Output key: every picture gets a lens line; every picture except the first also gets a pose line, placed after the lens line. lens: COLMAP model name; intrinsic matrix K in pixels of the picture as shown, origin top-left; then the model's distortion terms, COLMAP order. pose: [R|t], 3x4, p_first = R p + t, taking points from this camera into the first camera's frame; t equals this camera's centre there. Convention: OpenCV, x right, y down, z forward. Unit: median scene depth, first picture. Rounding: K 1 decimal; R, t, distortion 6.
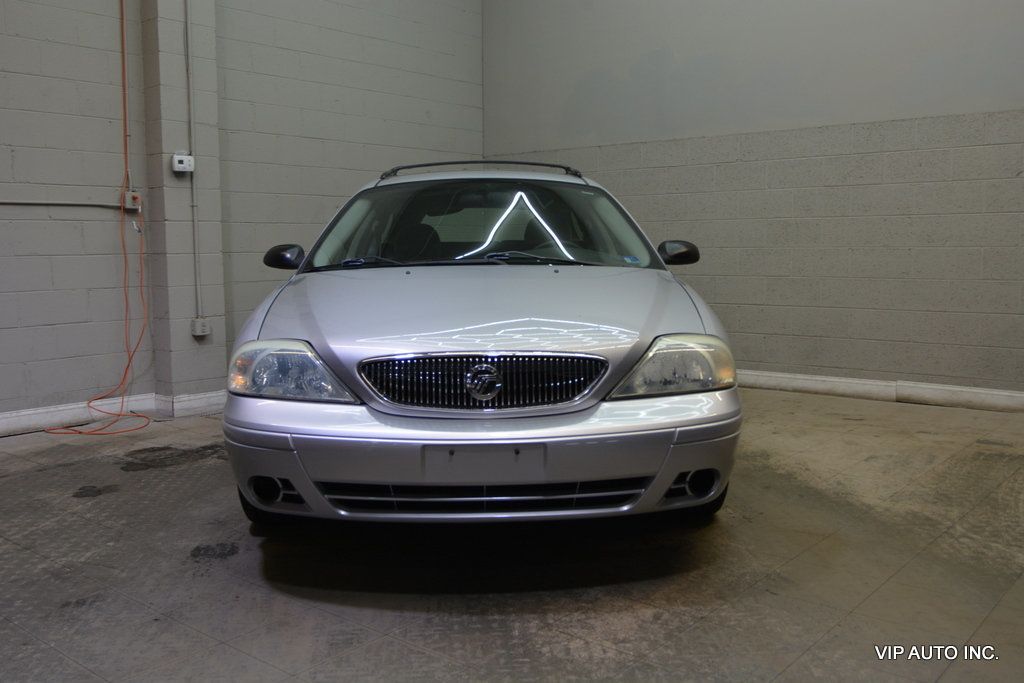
lens RADIAL K [[933.5, 0, 508.3], [0, 933.5, 336.5], [0, 0, 1]] dist [-0.022090, 0.008133]
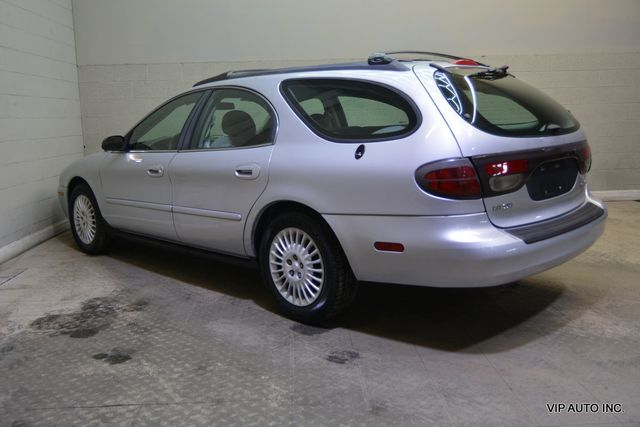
lens RADIAL K [[592.3, 0, 320.0], [0, 592.3, 213.5], [0, 0, 1]] dist [-0.018589, 0.001612]
pose [[0.736109, -0.119313, 0.666264, -0.727206], [0.086288, 0.992852, 0.082464, -0.046946], [-0.671340, -0.003212, 0.741142, 0.293987]]
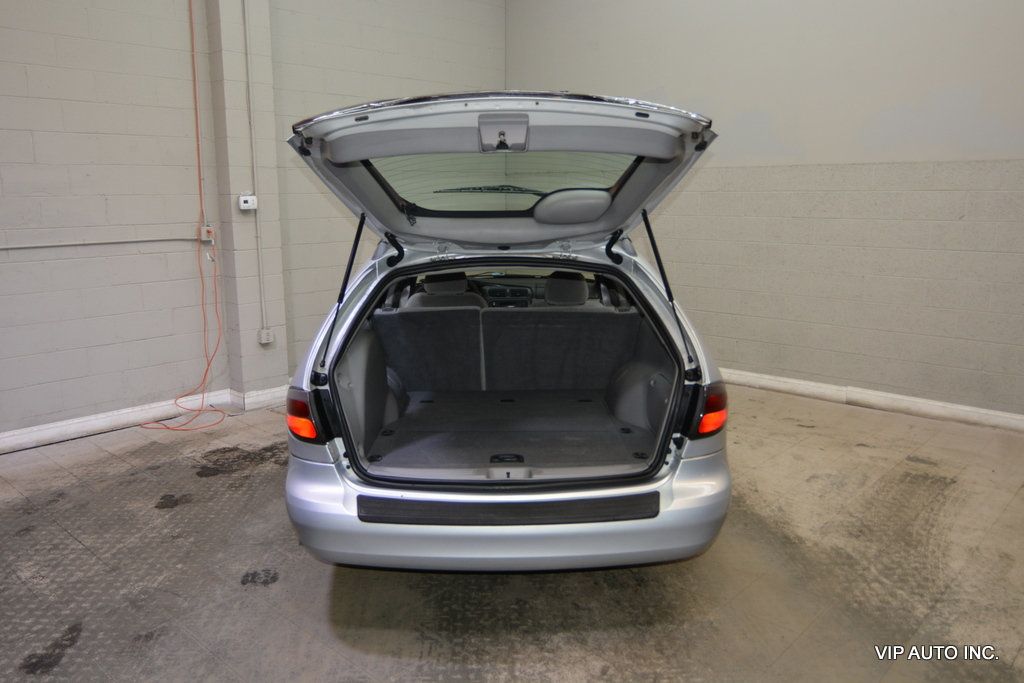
lens RADIAL K [[777.6, 0, 505.1], [0, 777.6, 334.8], [0, 0, 1]] dist [-0.014777, 0.011189]
pose [[0.998713, 0.012985, -0.049035, 0.047764], [-0.008761, 0.996308, 0.085401, -0.148817], [0.049963, -0.084862, 0.995139, 0.006636]]
